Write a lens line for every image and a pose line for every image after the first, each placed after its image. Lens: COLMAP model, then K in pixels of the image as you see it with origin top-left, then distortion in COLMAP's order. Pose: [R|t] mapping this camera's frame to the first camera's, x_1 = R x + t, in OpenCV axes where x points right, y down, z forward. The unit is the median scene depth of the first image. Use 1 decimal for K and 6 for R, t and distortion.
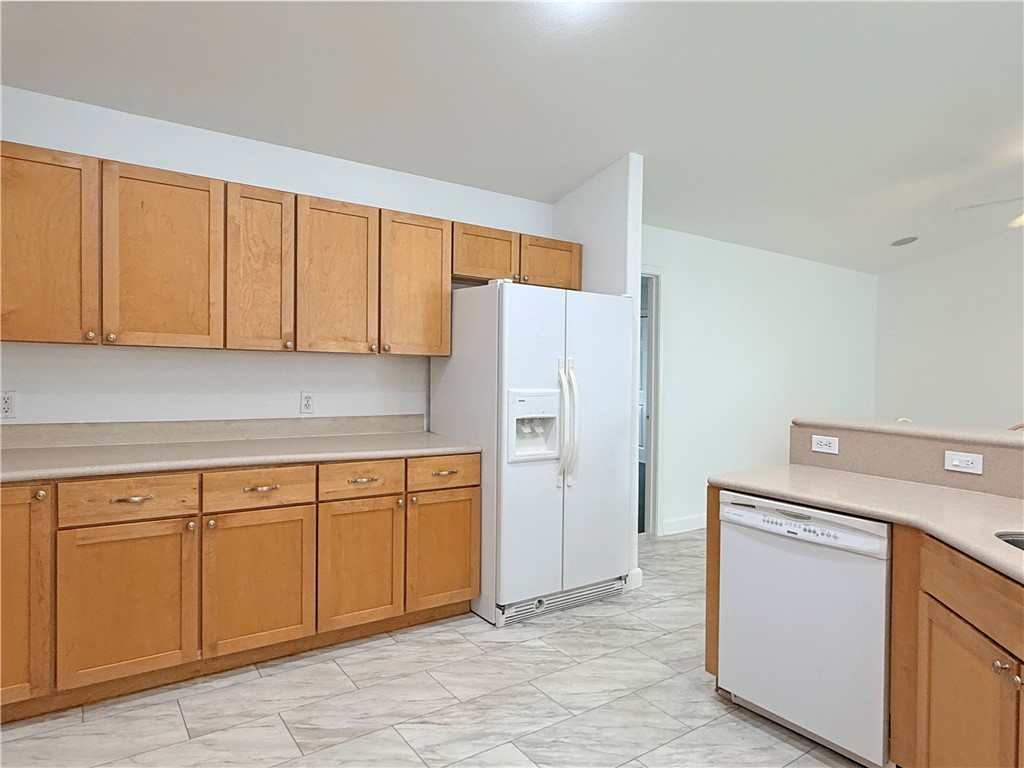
lens RADIAL K [[610.0, 0, 512.0], [0, 610.0, 384.0], [0, 0, 1]] dist [-0.004670, -0.001211]
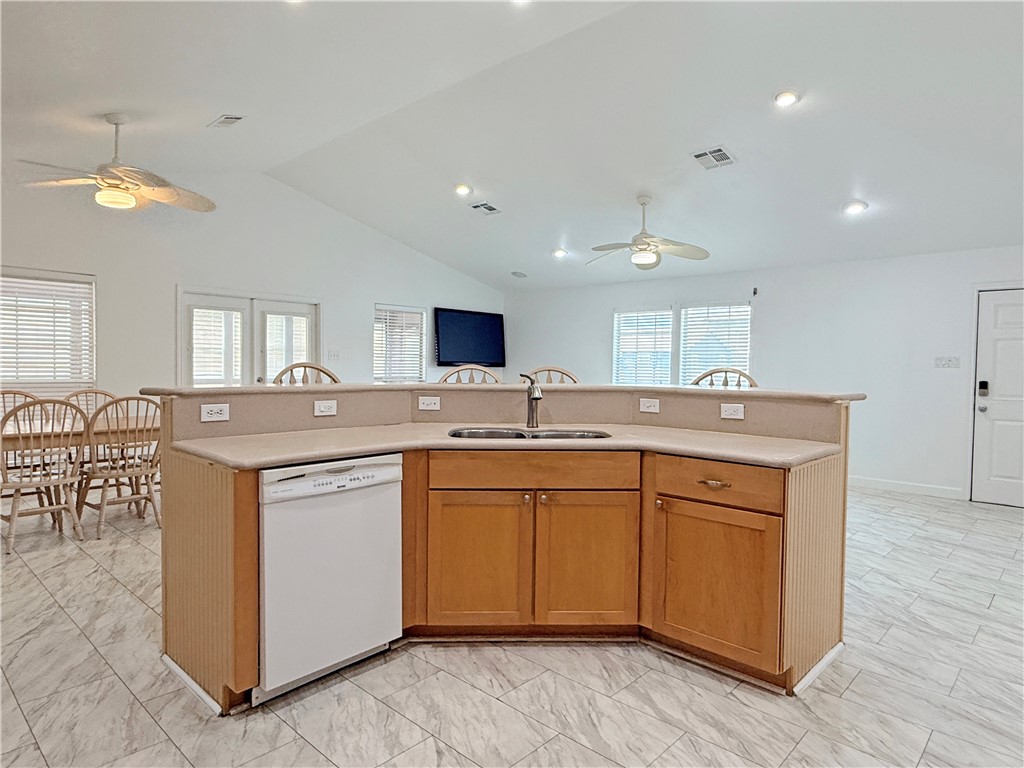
lens RADIAL K [[626.4, 0, 512.0], [0, 626.4, 384.0], [0, 0, 1]] dist [-0.000854, 0.000451]
pose [[-0.205964, -0.060871, 0.976664, -0.468645], [0.013231, 0.997799, 0.064978, -0.002635], [-0.978470, 0.026306, -0.204705, 0.649990]]
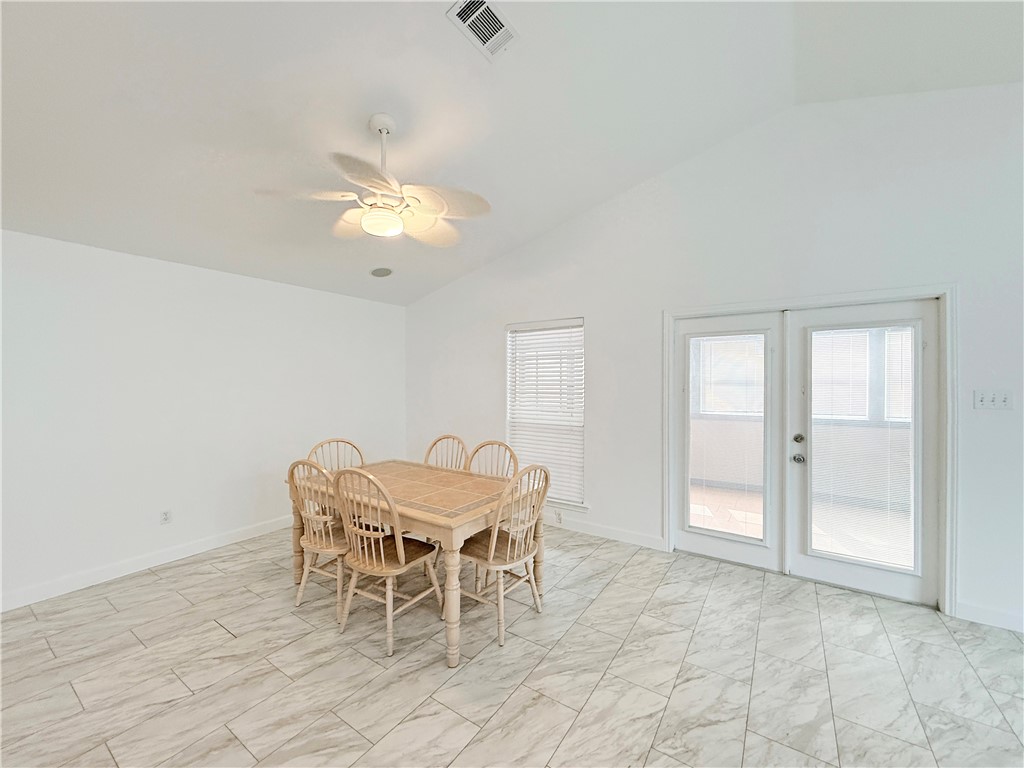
lens RADIAL K [[408.4, 0, 510.7], [0, 408.4, 383.5], [0, 0, 1]] dist [-0.000481, -0.000184]
pose [[0.932796, -0.030729, 0.359091, 1.117805], [0.040684, 0.998968, -0.020197, -0.014076], [-0.358100, 0.033449, 0.933084, 0.435356]]
